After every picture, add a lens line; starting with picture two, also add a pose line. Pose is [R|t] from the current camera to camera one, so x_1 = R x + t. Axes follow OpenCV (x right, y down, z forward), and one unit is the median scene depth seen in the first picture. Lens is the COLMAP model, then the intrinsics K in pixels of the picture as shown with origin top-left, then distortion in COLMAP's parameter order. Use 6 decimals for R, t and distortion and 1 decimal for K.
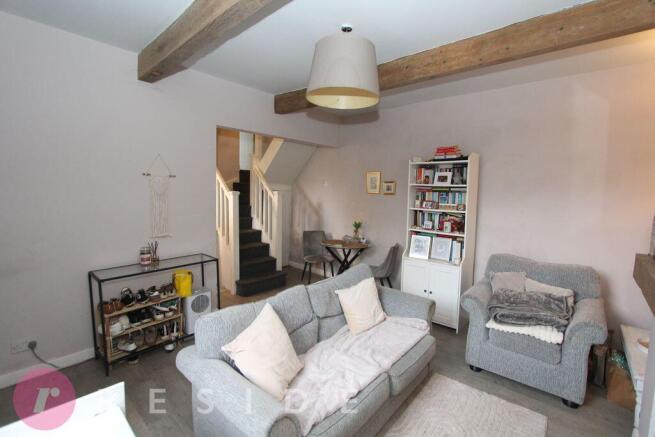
lens RADIAL K [[299.3, 0, 325.4], [0, 299.3, 216.8], [0, 0, 1]] dist [-0.000028, -0.000106]
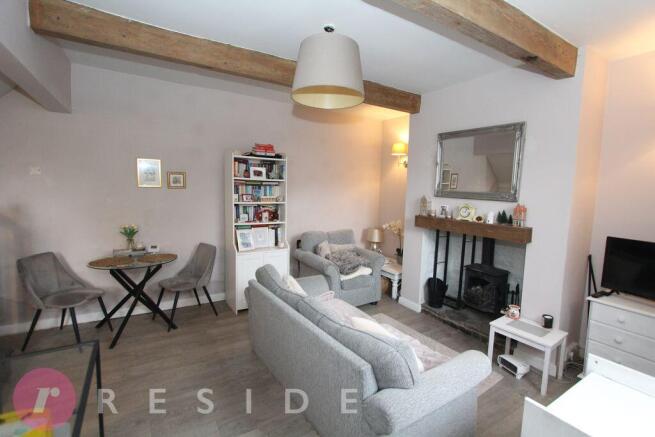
lens RADIAL K [[299.3, 0, 323.8], [0, 299.3, 218.3], [0, 0, 1]] dist [-0.000028, -0.000106]
pose [[0.274659, -0.110020, 0.955227, -0.587450], [0.073305, 0.992937, 0.093286, -0.049178], [-0.958743, 0.044401, 0.280784, 0.473833]]
